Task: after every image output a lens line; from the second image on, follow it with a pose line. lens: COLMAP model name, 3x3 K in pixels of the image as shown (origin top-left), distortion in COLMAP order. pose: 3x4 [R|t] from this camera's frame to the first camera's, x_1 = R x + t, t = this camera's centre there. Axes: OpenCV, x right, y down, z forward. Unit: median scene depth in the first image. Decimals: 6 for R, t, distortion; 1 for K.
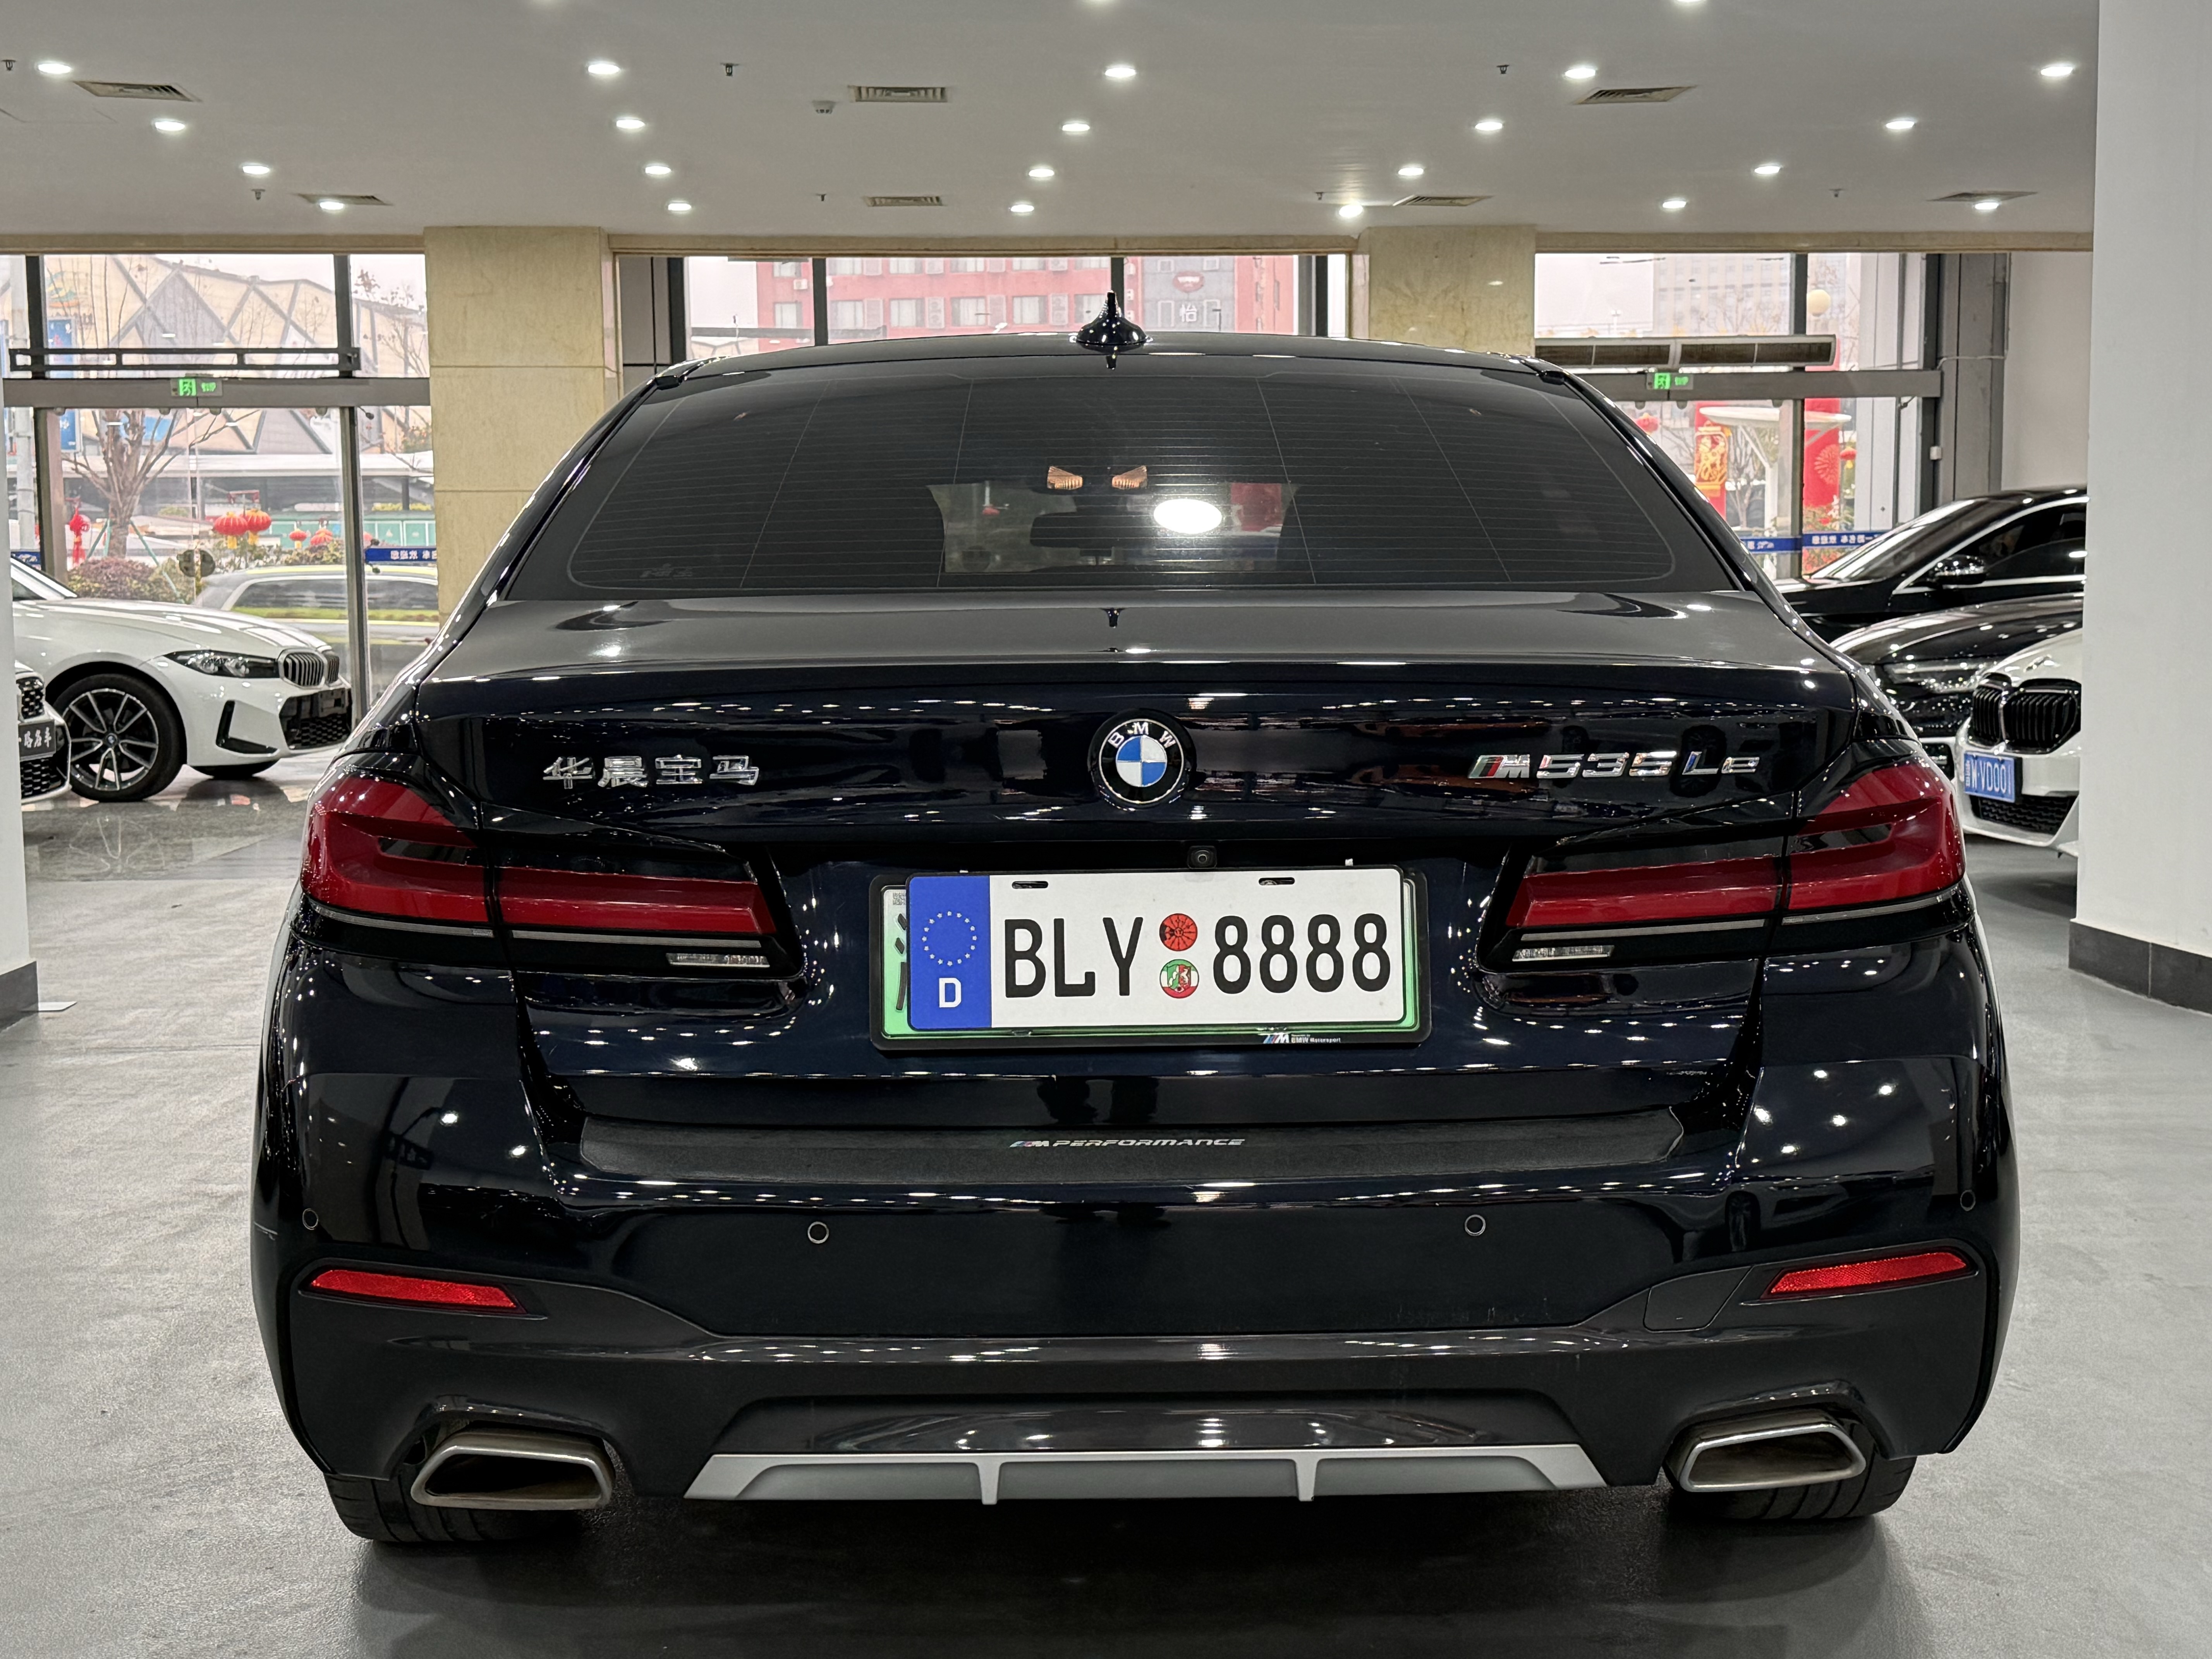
lens RADIAL K [[2995.0, 0, 1106.0], [0, 2995.0, 829.5], [0, 0, 1]] dist [0.143942, -0.118575]
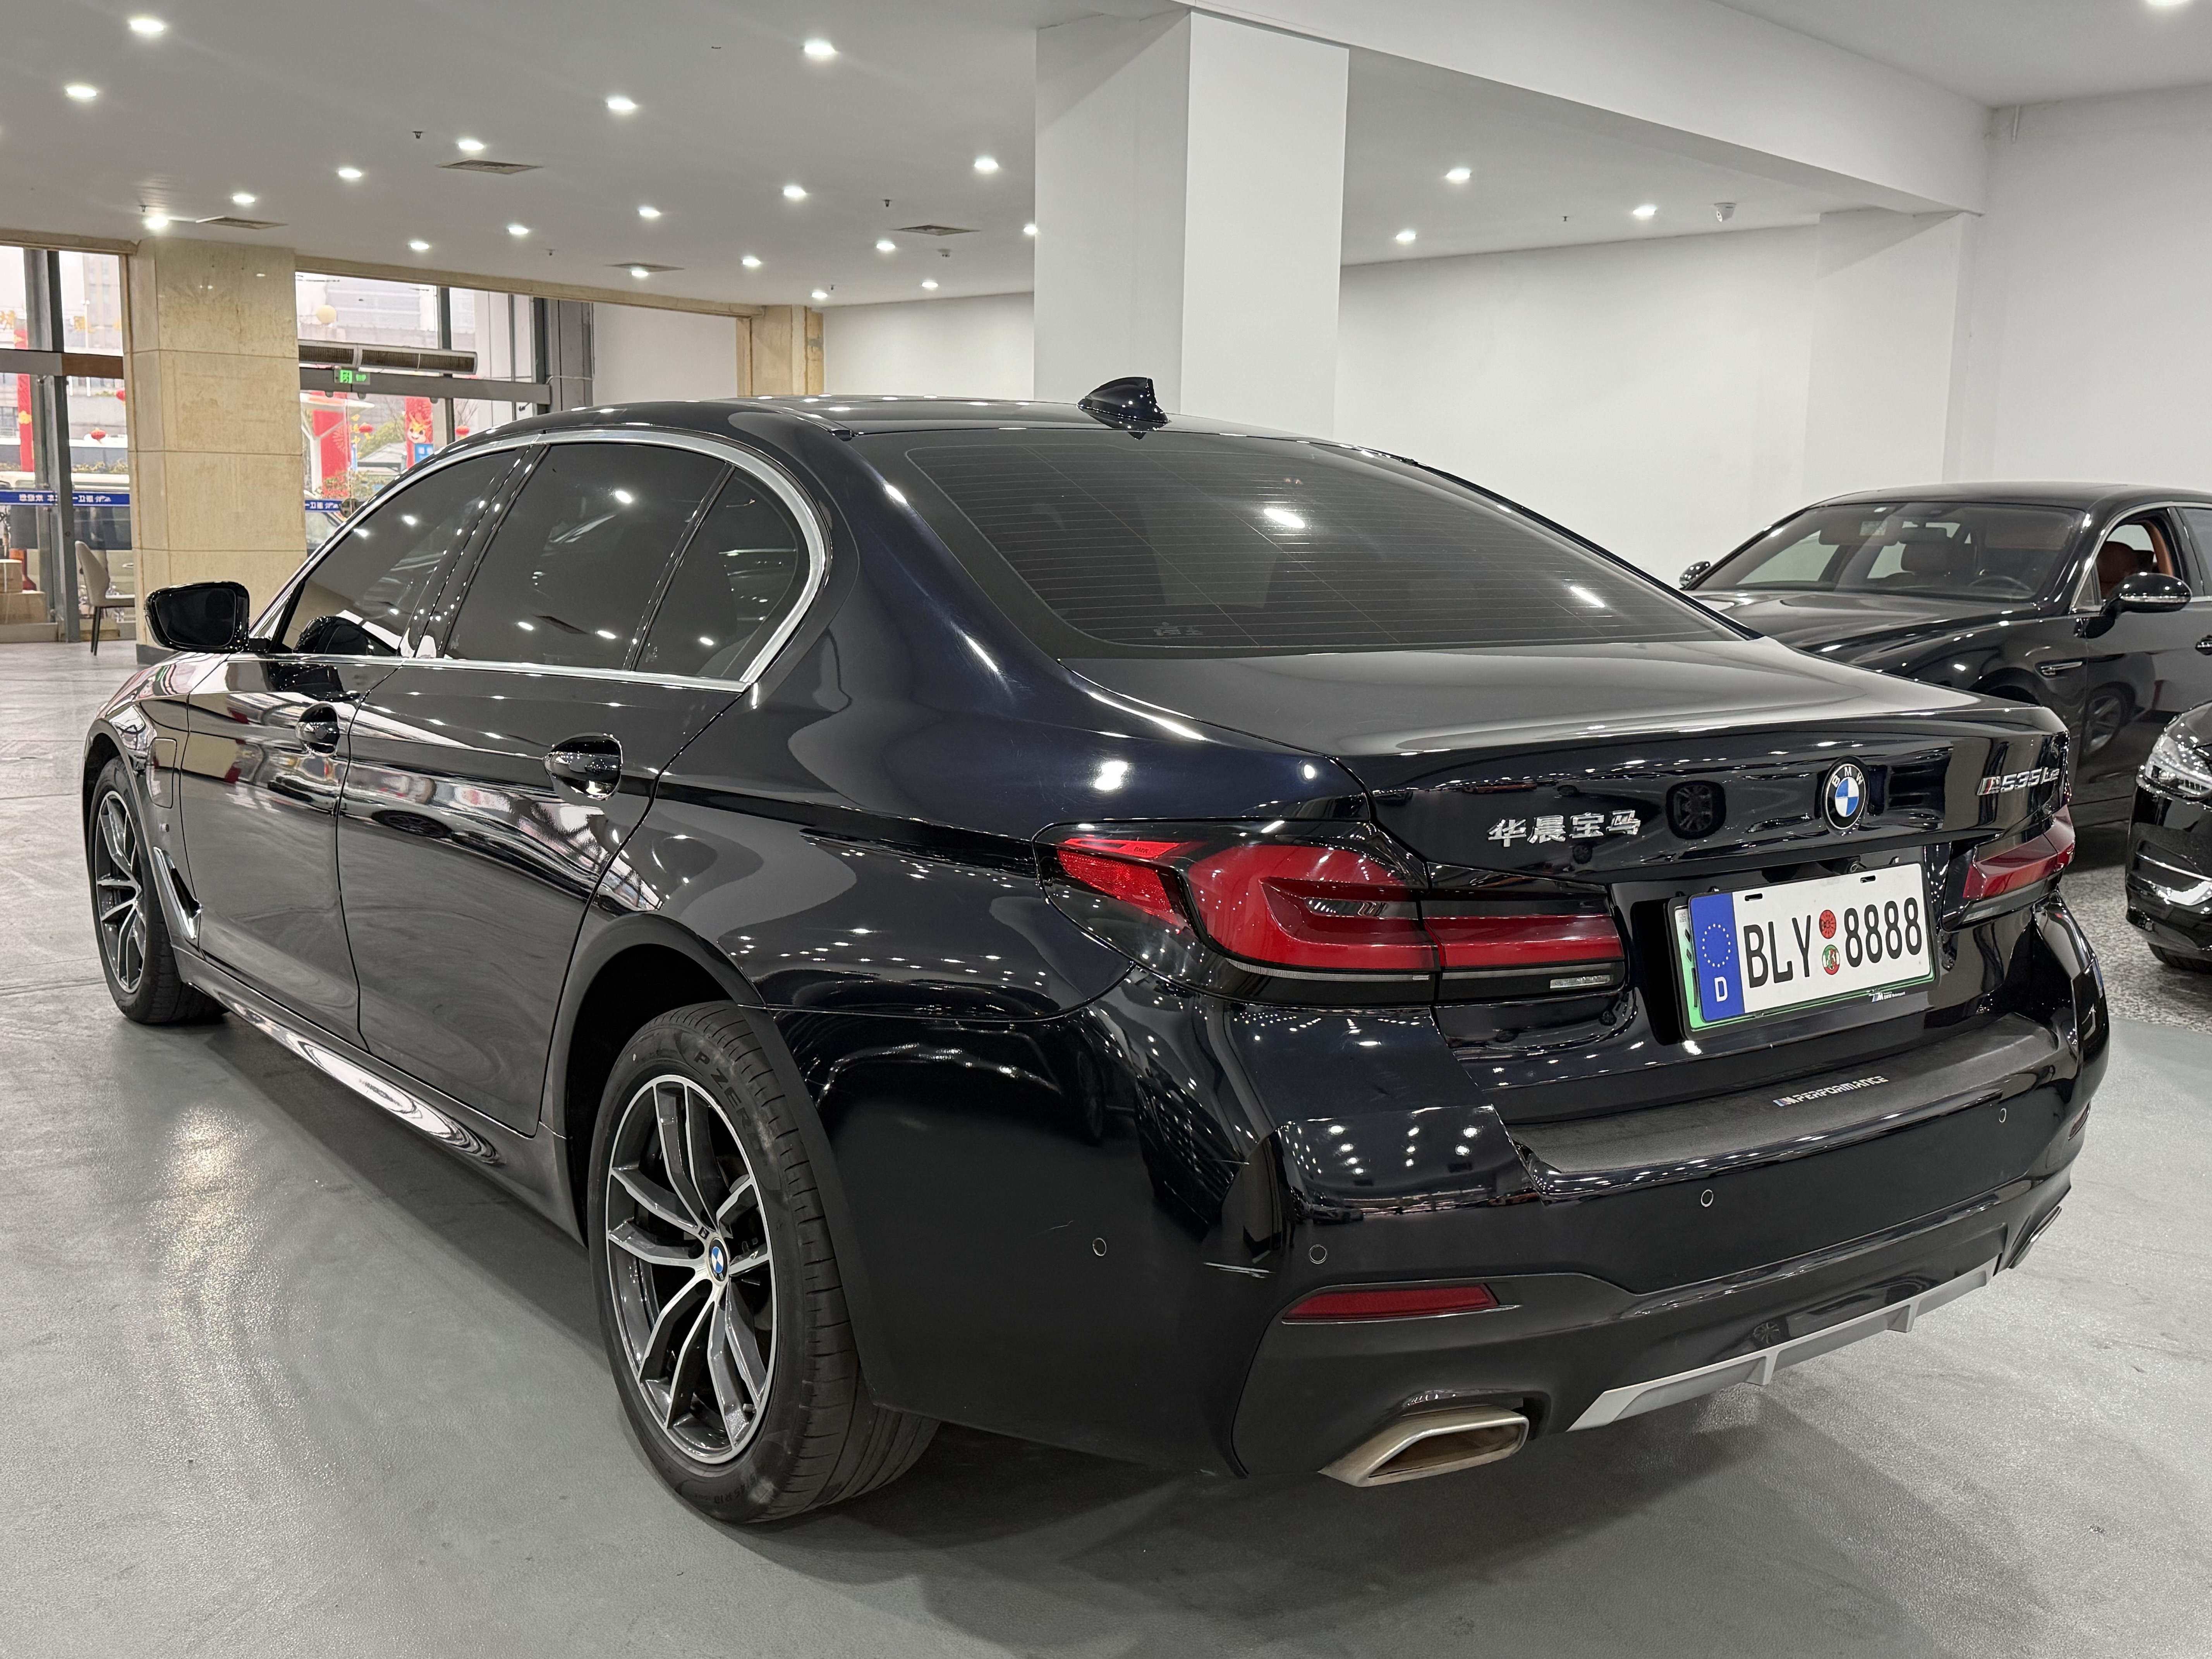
lens RADIAL K [[2106.1, 0, 1106.0], [0, 2106.1, 829.5], [0, 0, 1]] dist [0.164443, -0.341584]
pose [[0.805536, -0.063572, 0.589127, -0.766808], [0.027226, 0.997149, 0.070374, -0.079937], [-0.591921, -0.040649, 0.804970, 0.437526]]
